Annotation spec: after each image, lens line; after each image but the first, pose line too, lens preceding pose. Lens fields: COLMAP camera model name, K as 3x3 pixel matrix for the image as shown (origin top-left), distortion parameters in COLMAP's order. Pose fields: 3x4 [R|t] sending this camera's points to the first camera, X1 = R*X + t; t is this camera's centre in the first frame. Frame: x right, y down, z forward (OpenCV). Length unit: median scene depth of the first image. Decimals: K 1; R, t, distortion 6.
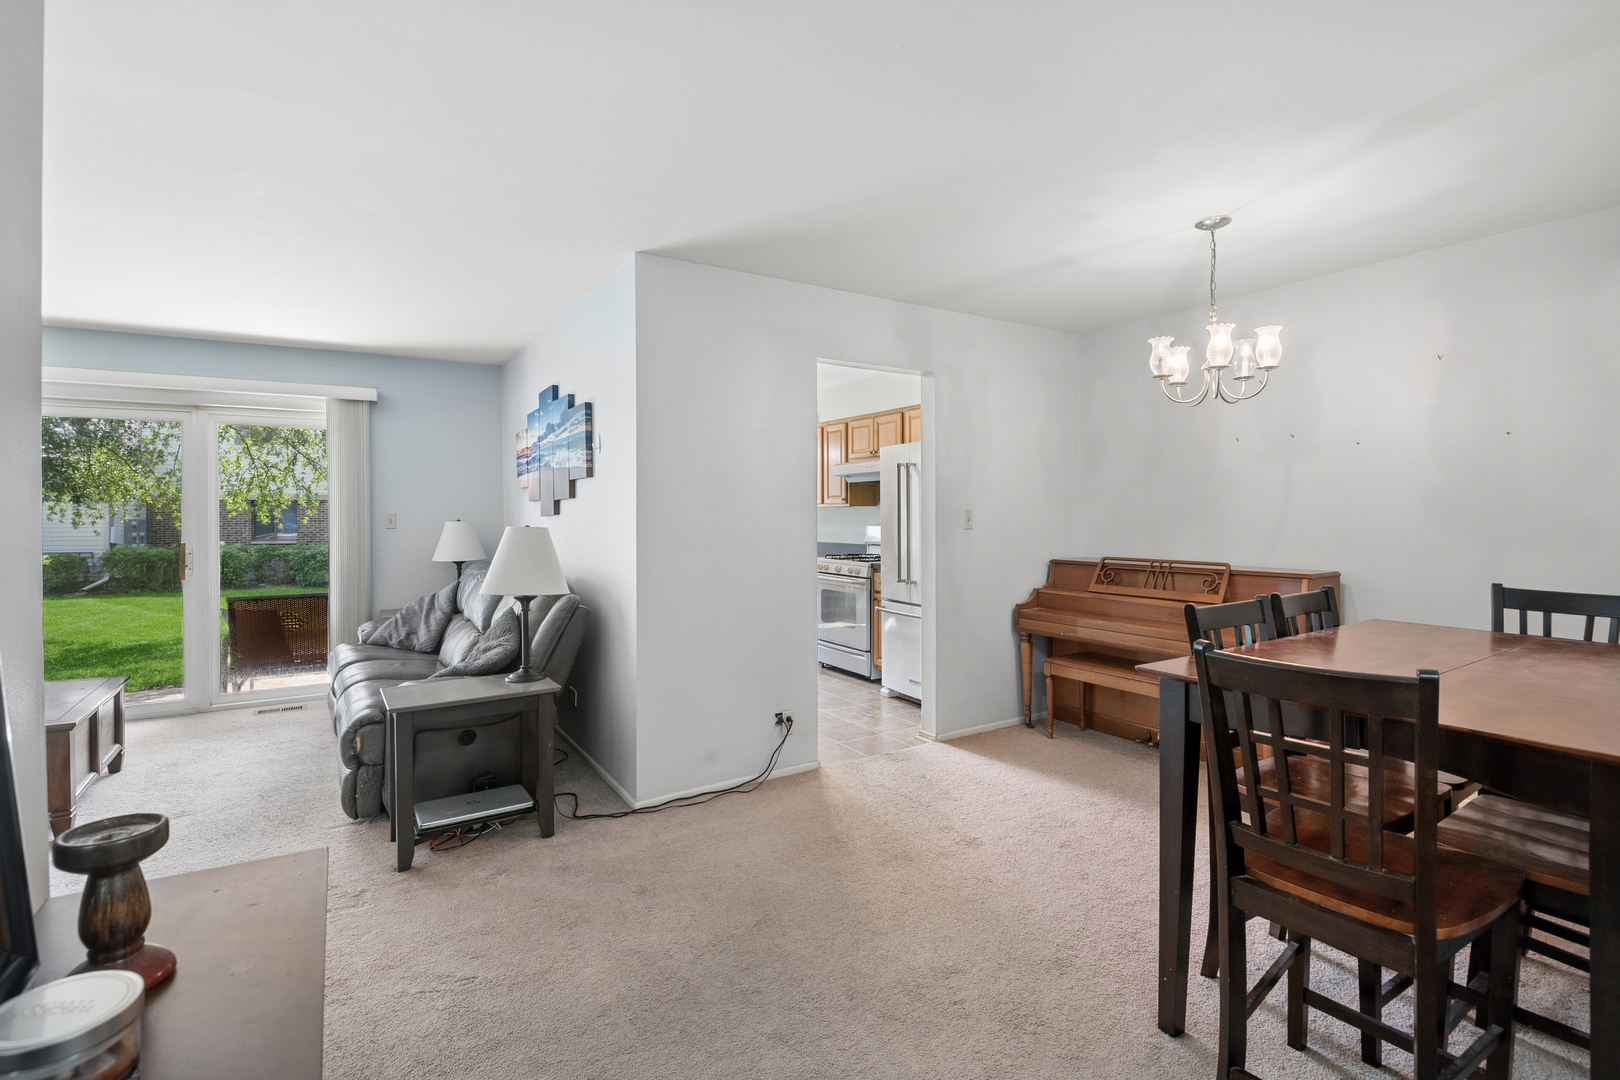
lens RADIAL K [[754.9, 0, 812.3], [0, 754.9, 513.4], [0, 0, 1]] dist [0.002749, -0.018470]
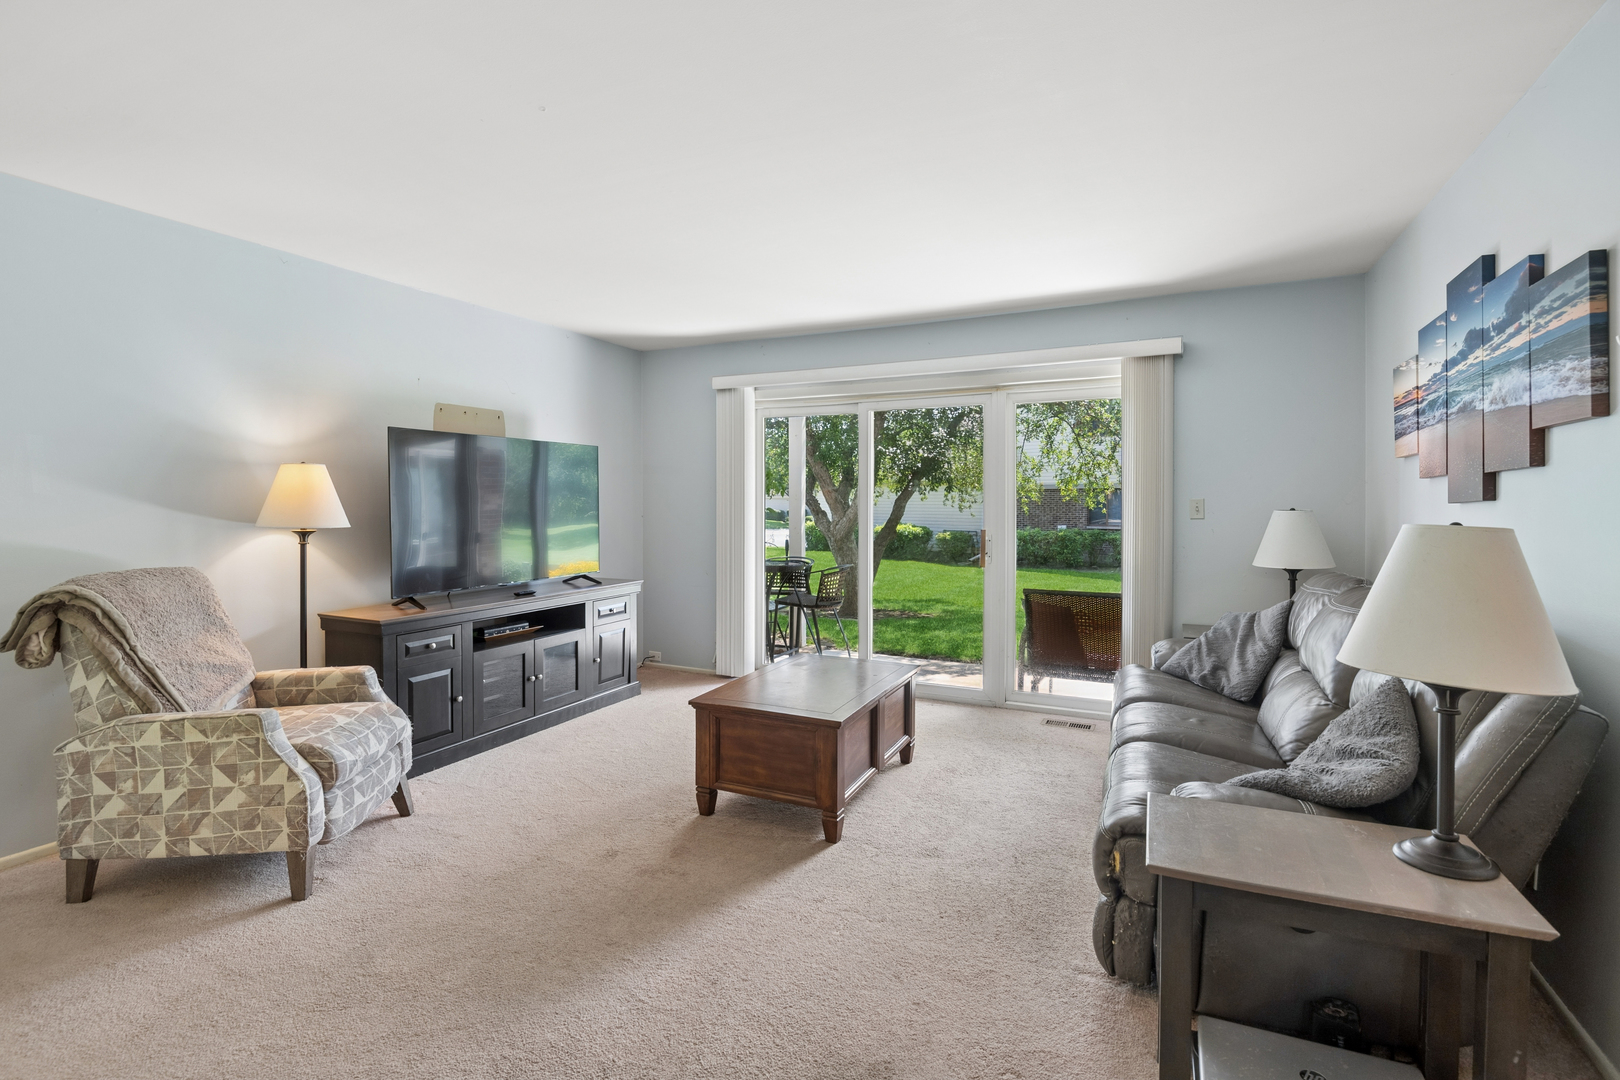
lens RADIAL K [[754.9, 0, 812.3], [0, 754.9, 513.4], [0, 0, 1]] dist [0.002749, -0.018470]
pose [[0.536686, 0.016482, -0.843621, -0.143444], [-0.002543, 0.999836, 0.017916, 0.002406], [0.843778, -0.007470, 0.536640, 0.302383]]
